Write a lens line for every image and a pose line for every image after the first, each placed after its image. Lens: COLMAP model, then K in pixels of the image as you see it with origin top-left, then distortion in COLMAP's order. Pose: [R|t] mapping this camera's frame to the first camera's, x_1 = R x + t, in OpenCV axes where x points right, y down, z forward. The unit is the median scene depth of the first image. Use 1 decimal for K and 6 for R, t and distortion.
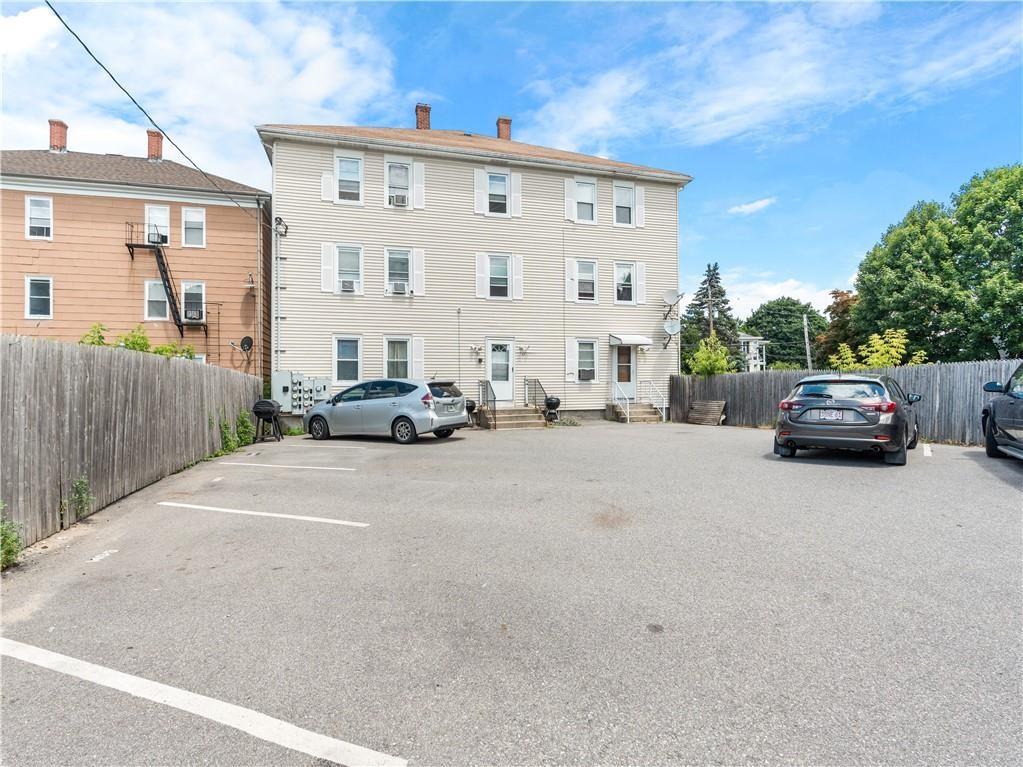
lens RADIAL K [[521.2, 0, 512.8], [0, 521.2, 381.4], [0, 0, 1]] dist [-0.001090, 0.000276]
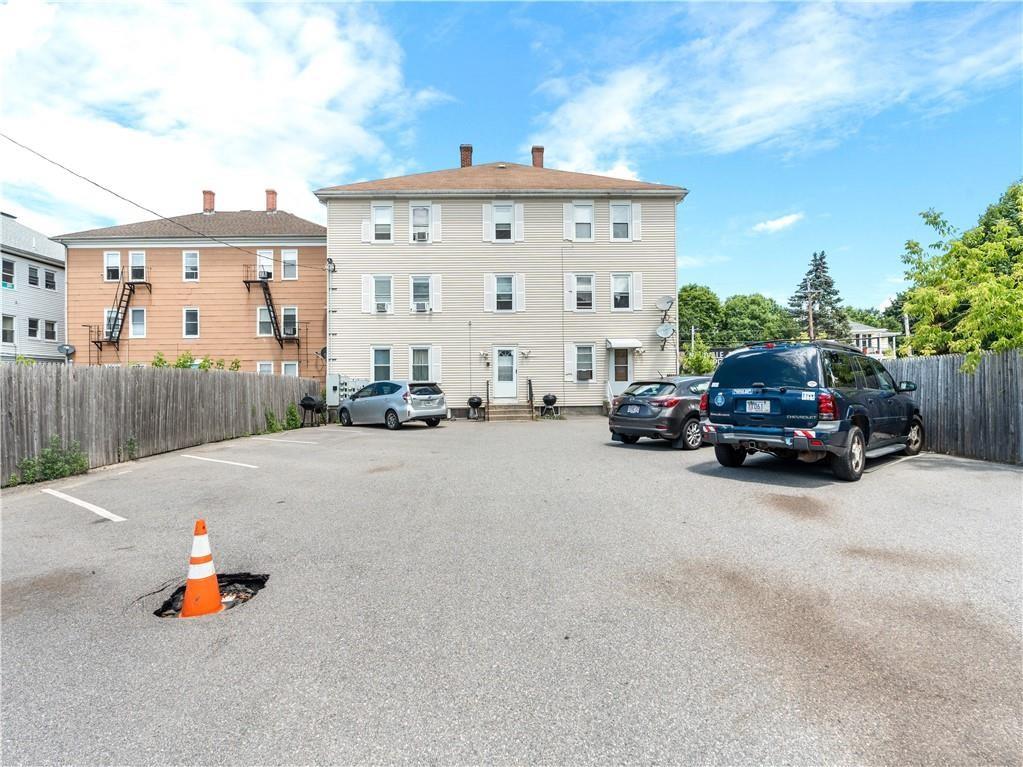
lens RADIAL K [[521.2, 0, 512.8], [0, 521.2, 381.4], [0, 0, 1]] dist [-0.001090, 0.000276]
pose [[0.966901, -0.003307, -0.255130, 0.286446], [0.004730, 0.999976, 0.004964, -0.005807], [0.255107, -0.006007, 0.966894, -0.137703]]
